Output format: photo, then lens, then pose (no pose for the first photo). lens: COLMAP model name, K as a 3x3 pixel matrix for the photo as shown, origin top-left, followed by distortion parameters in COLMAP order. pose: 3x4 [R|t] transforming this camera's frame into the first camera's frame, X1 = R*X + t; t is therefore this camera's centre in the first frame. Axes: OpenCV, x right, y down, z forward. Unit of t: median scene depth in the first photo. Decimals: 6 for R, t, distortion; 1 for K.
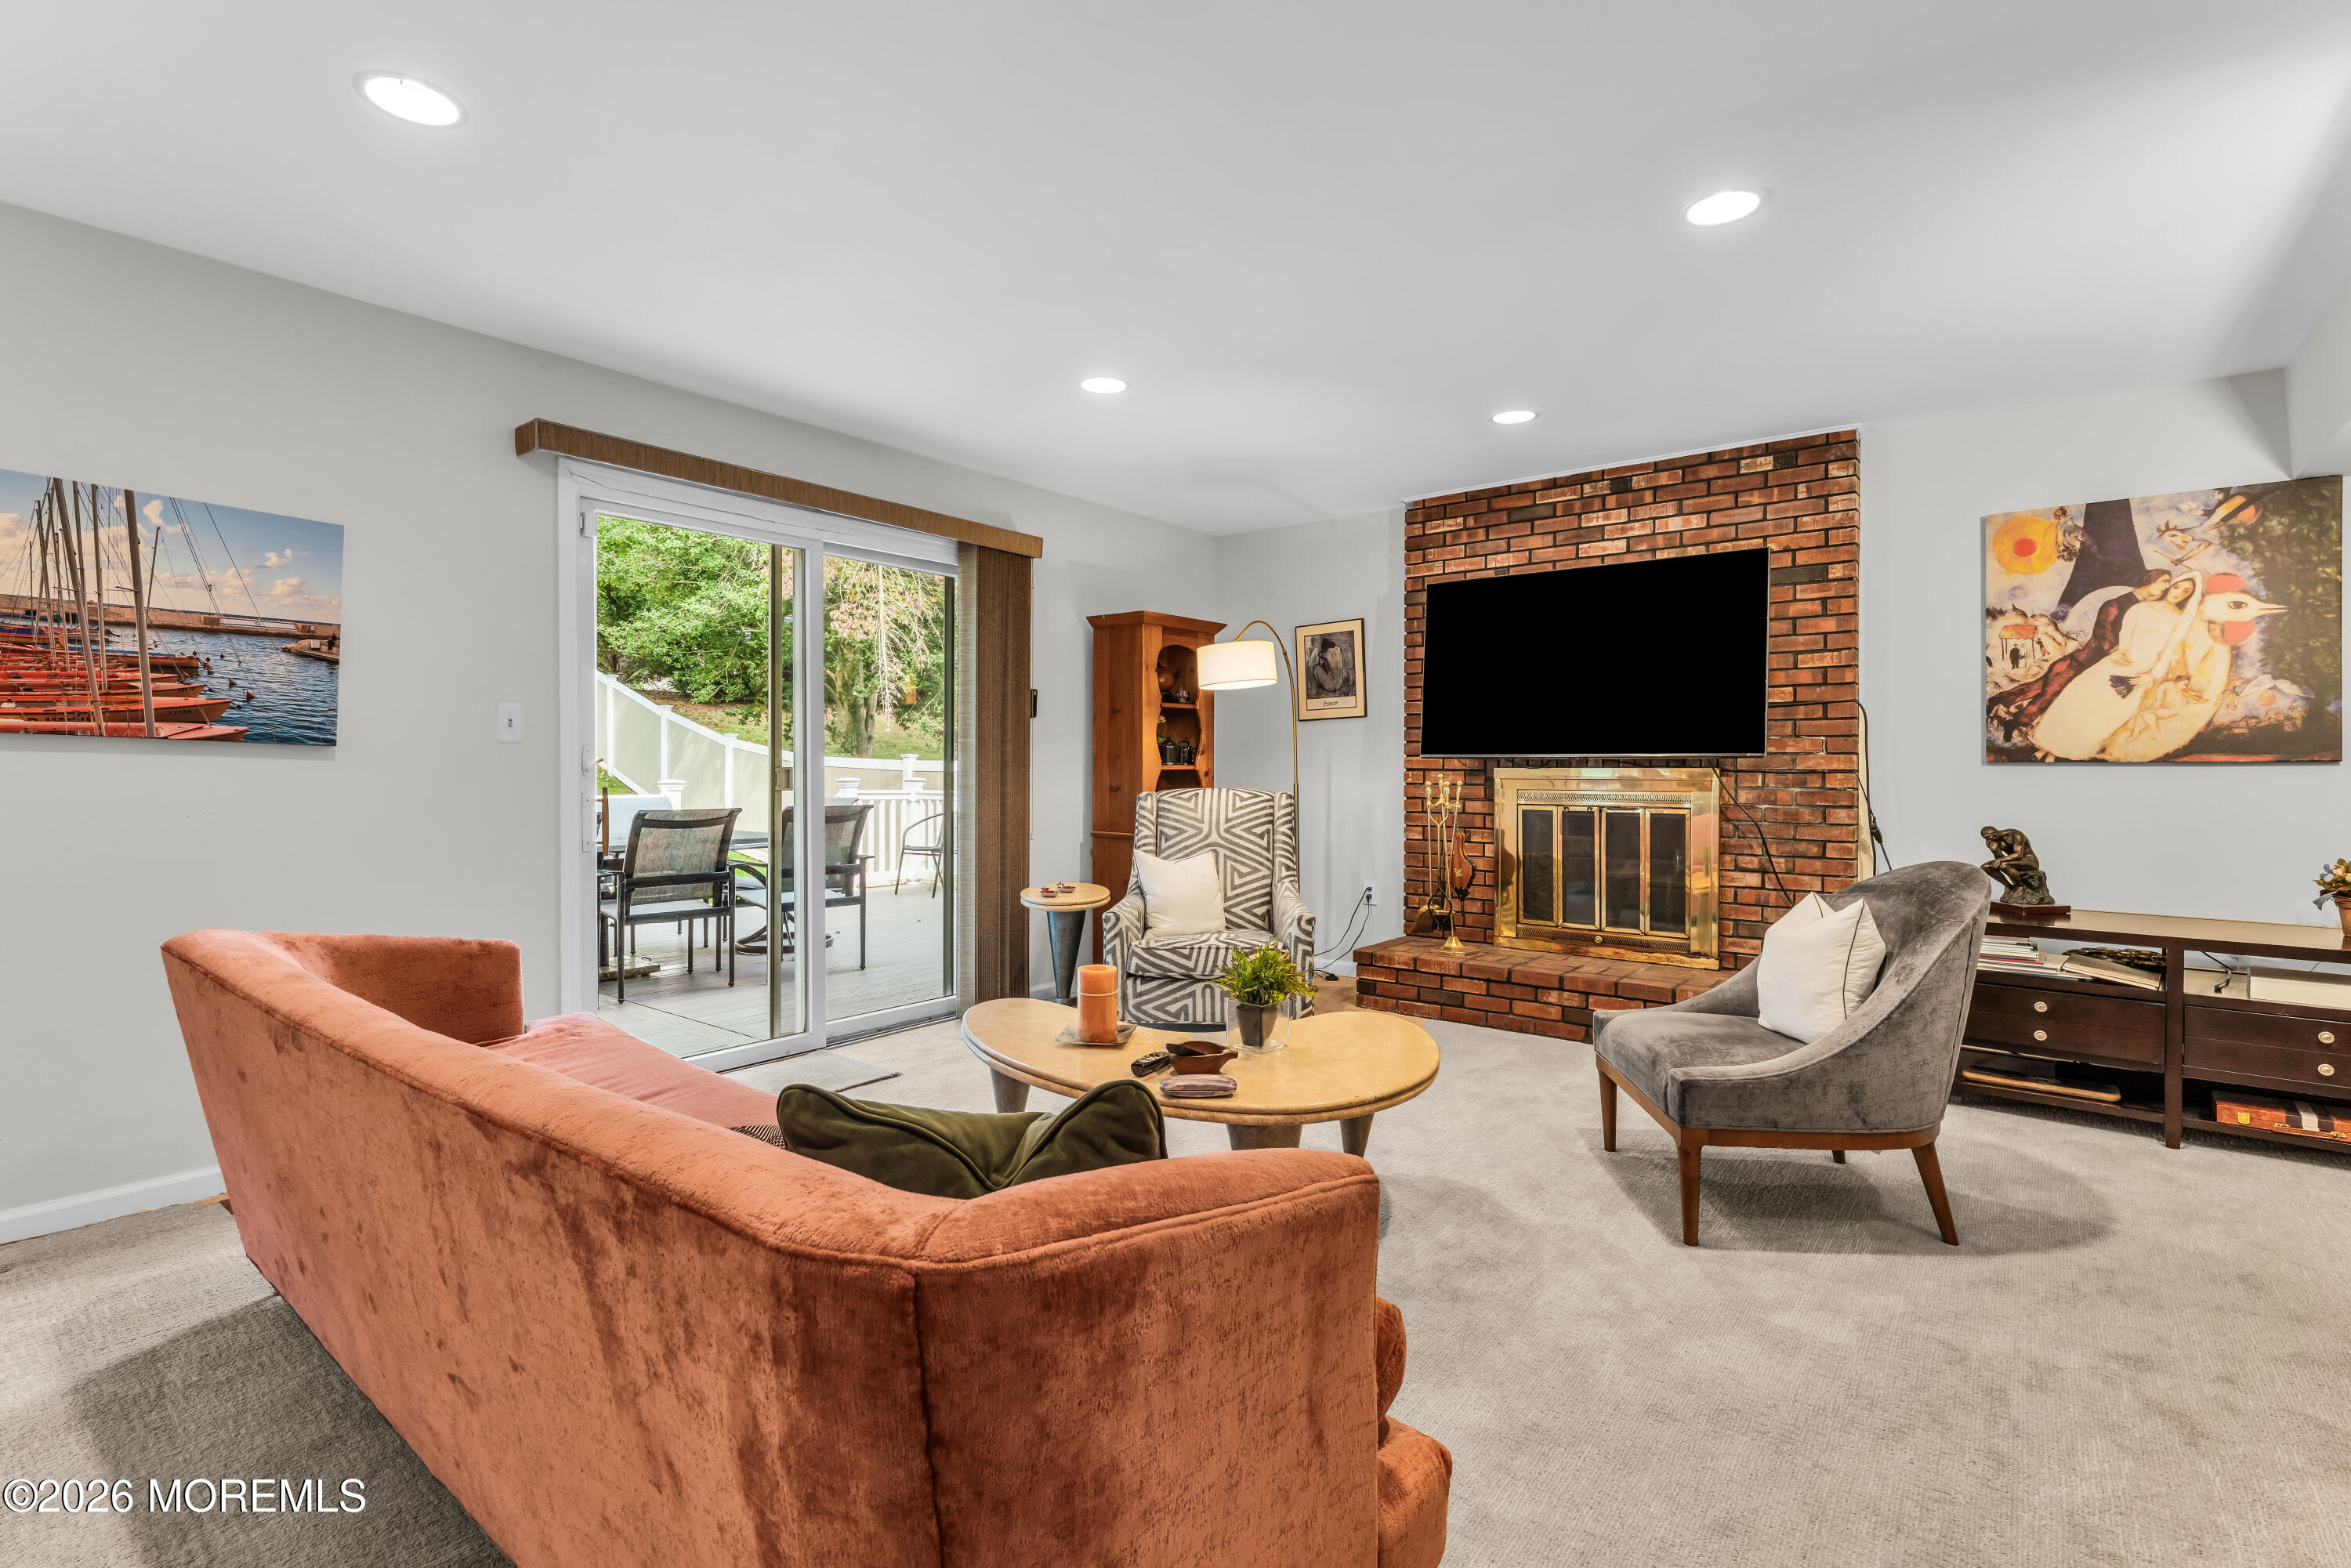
lens RADIAL K [[1088.2, 0, 1174.6], [0, 1088.2, 776.8], [0, 0, 1]] dist [-0.003430, 0.000163]
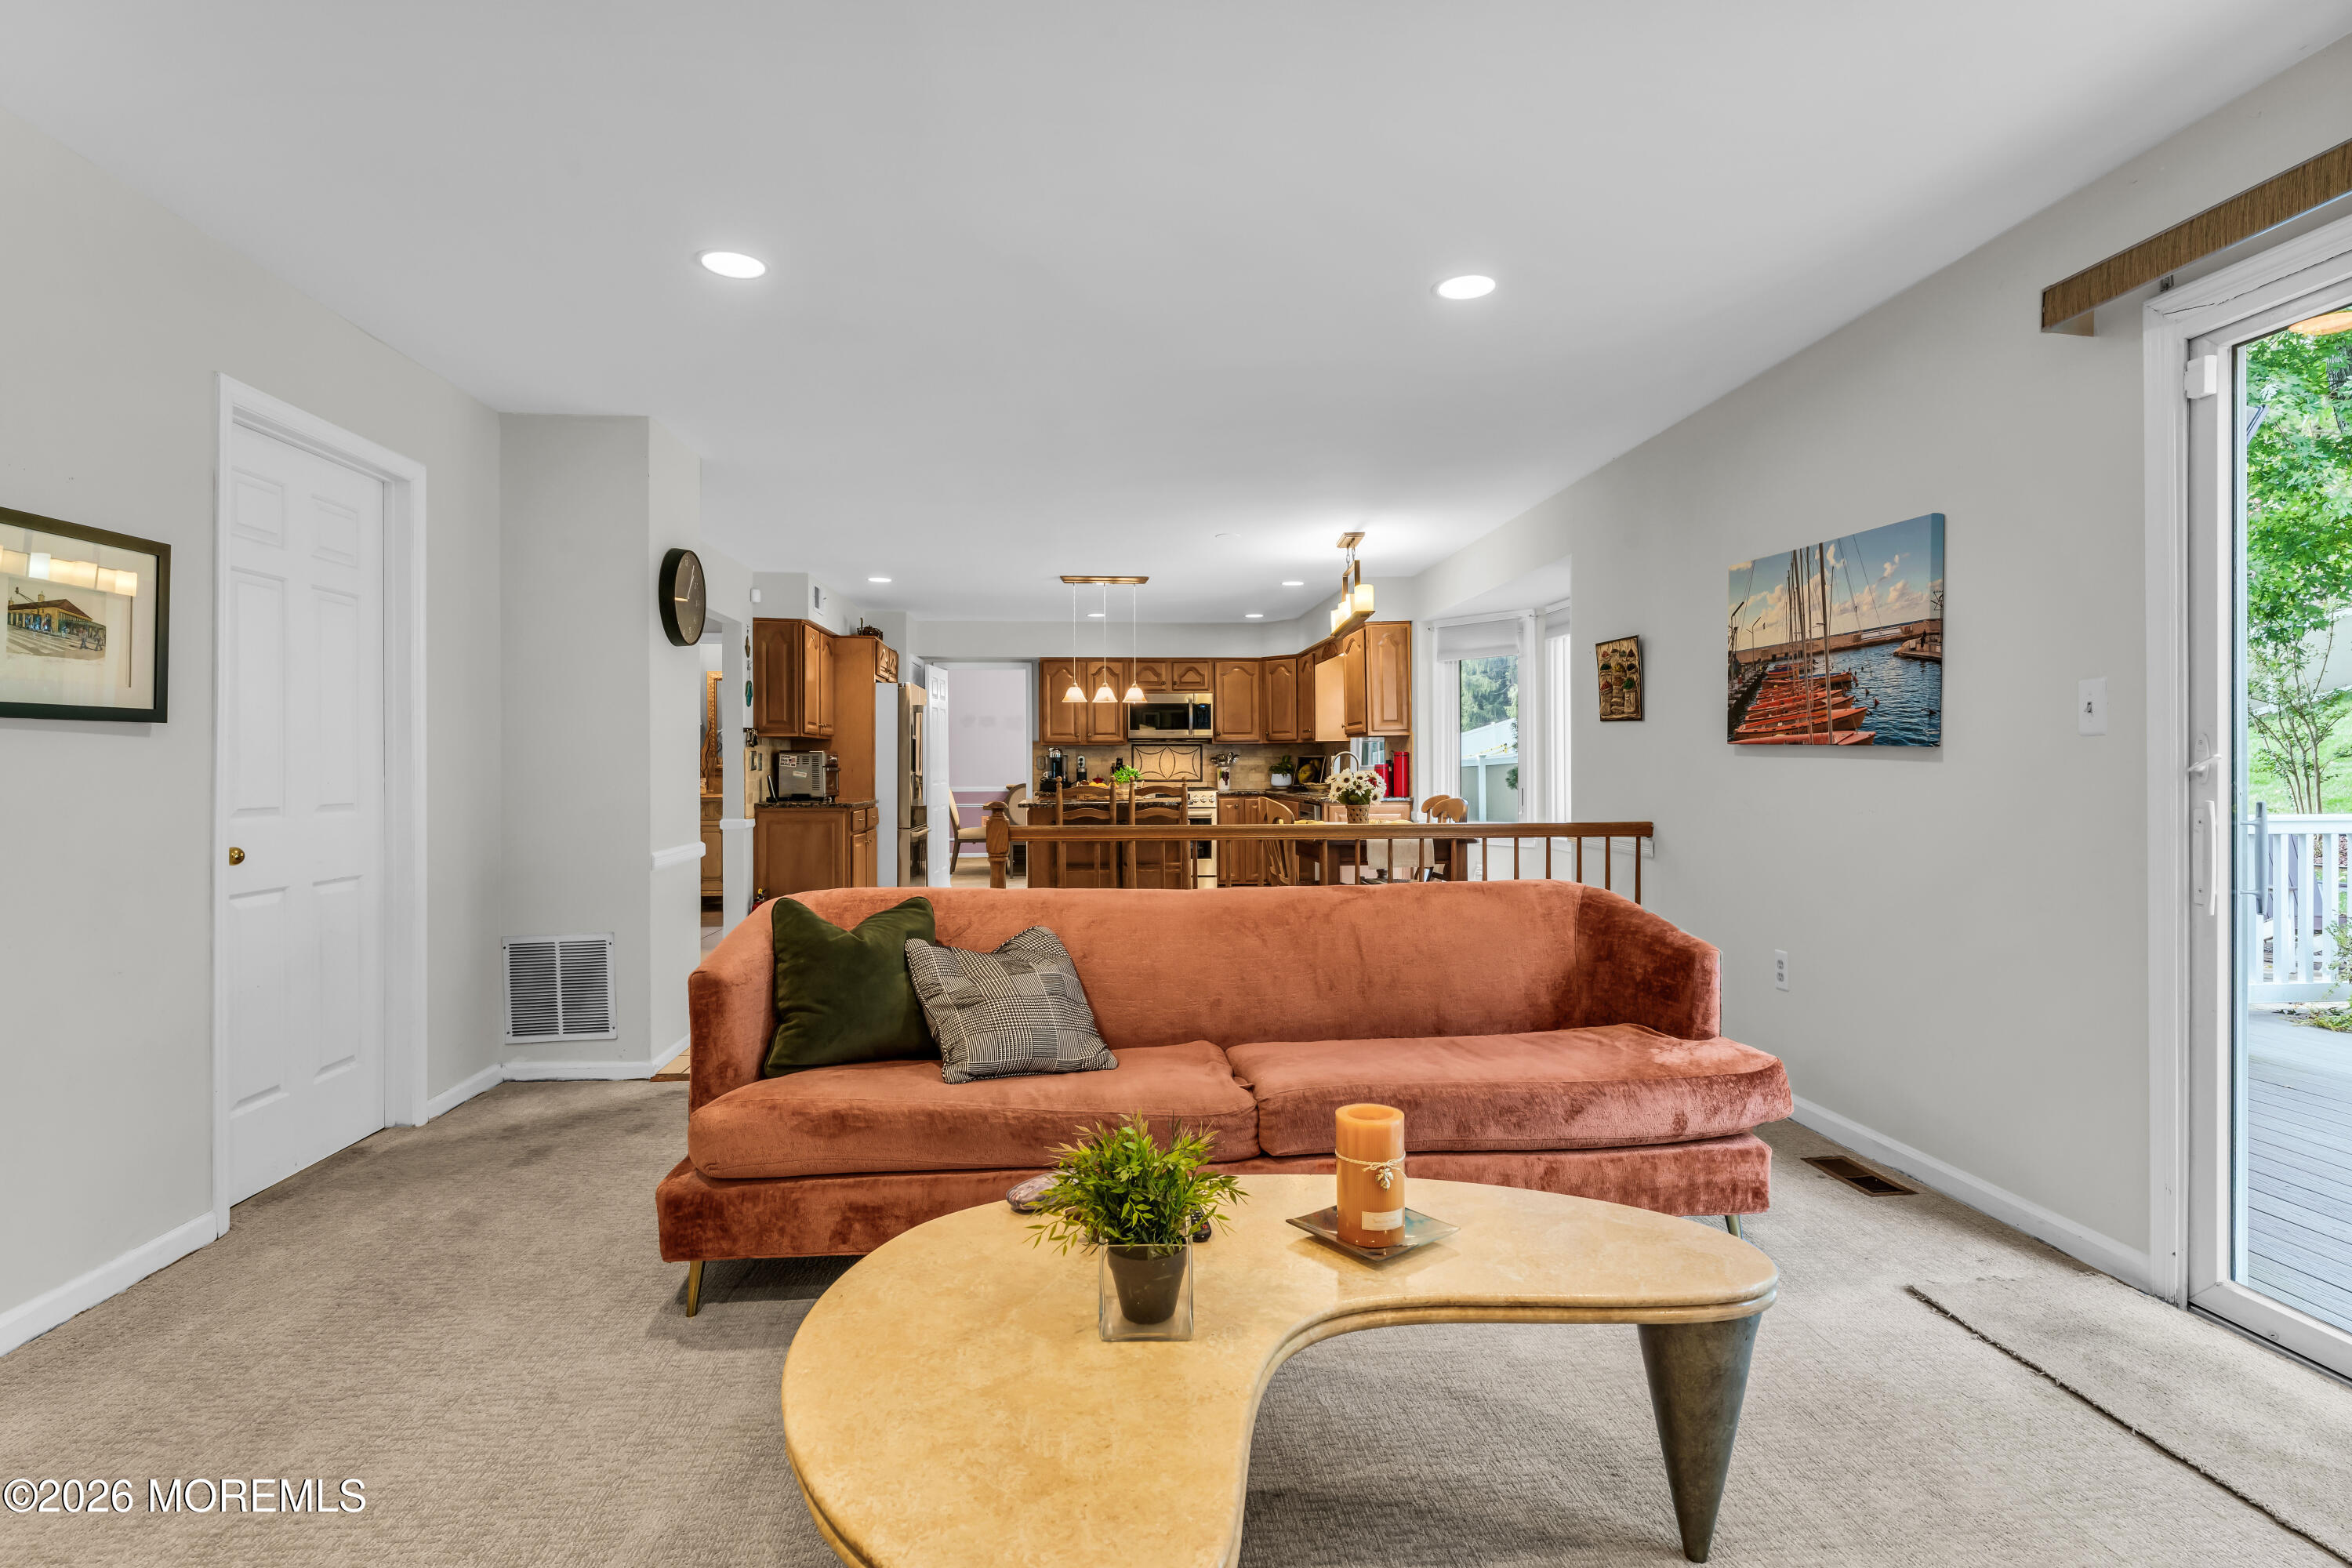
lens RADIAL K [[1129.1, 0, 1179.2], [0, 1129.1, 768.3], [0, 0, 1]] dist [-0.000380, -0.000006]
pose [[-0.723644, -0.000280, -0.690173, 0.295604], [-0.003802, 0.999986, 0.003581, -0.007991], [0.690163, 0.005215, -0.723636, 0.958702]]
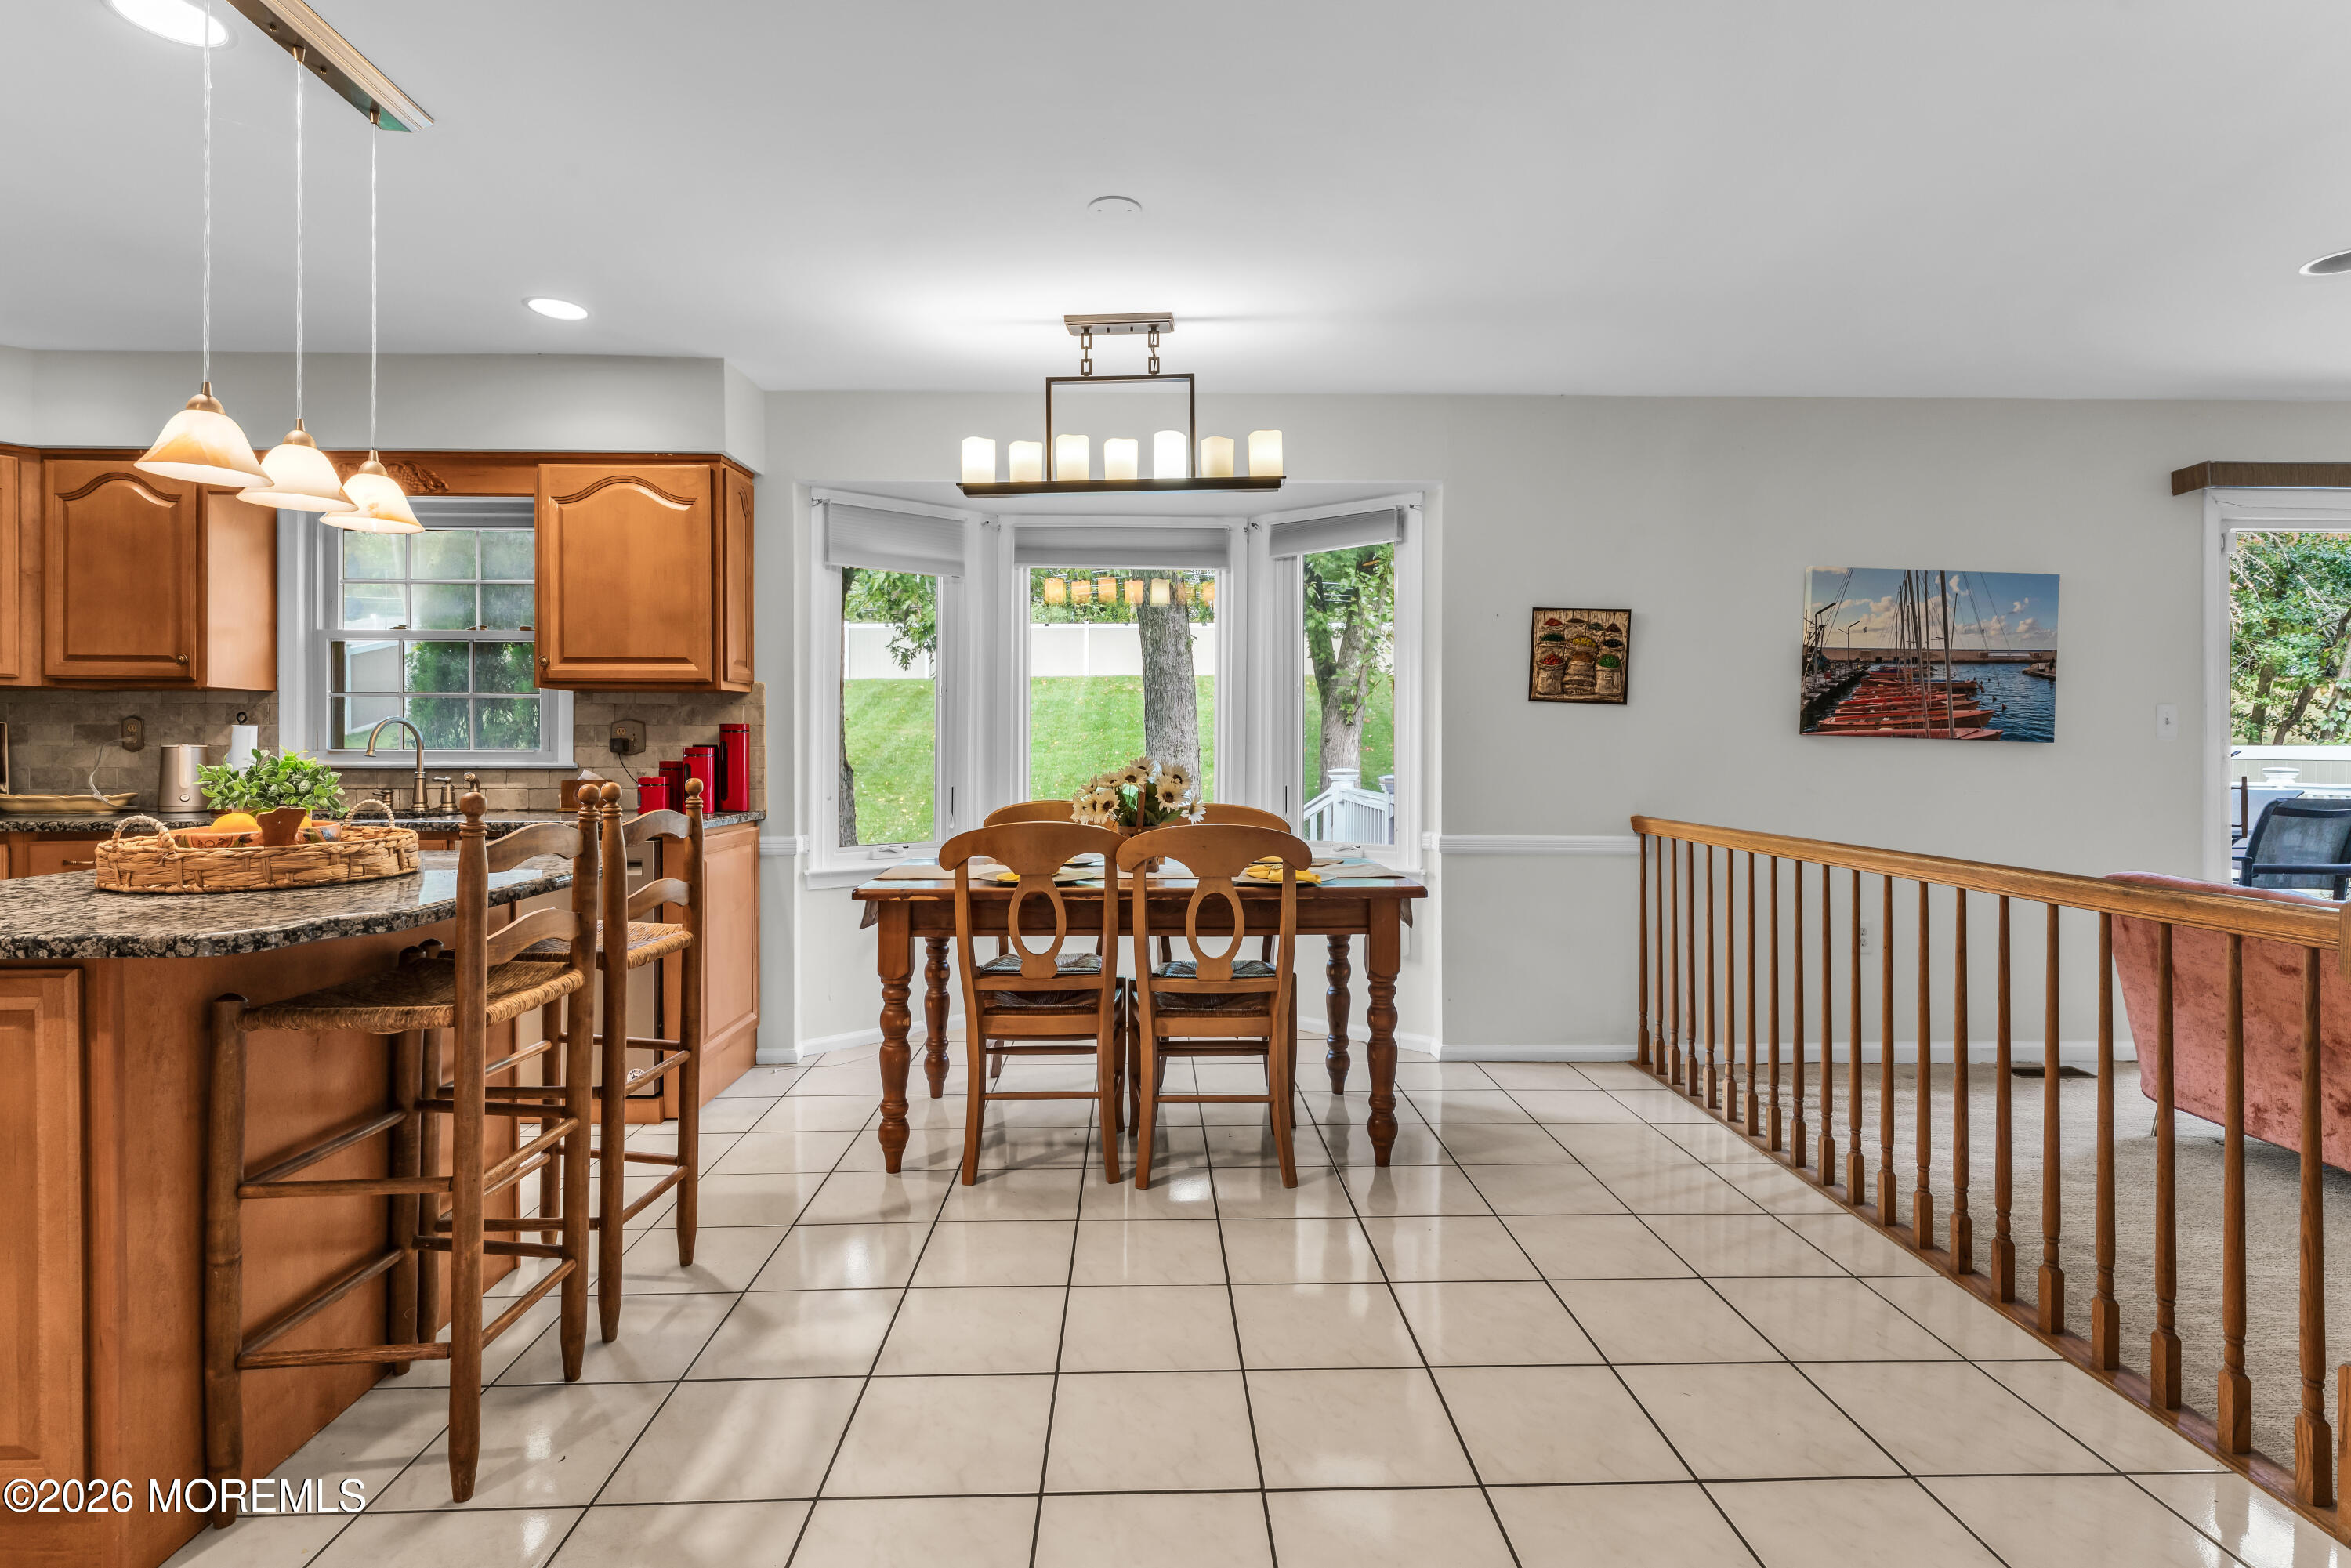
lens RADIAL K [[1144.6, 0, 1170.0], [0, 1144.6, 757.9], [0, 0, 1]] dist [-0.002342, 0.000149]
pose [[0.639412, 0.002409, -0.768860, -0.296058], [-0.005376, 0.999985, -0.001338, -0.001554], [0.768845, 0.004989, 0.639415, -0.540088]]
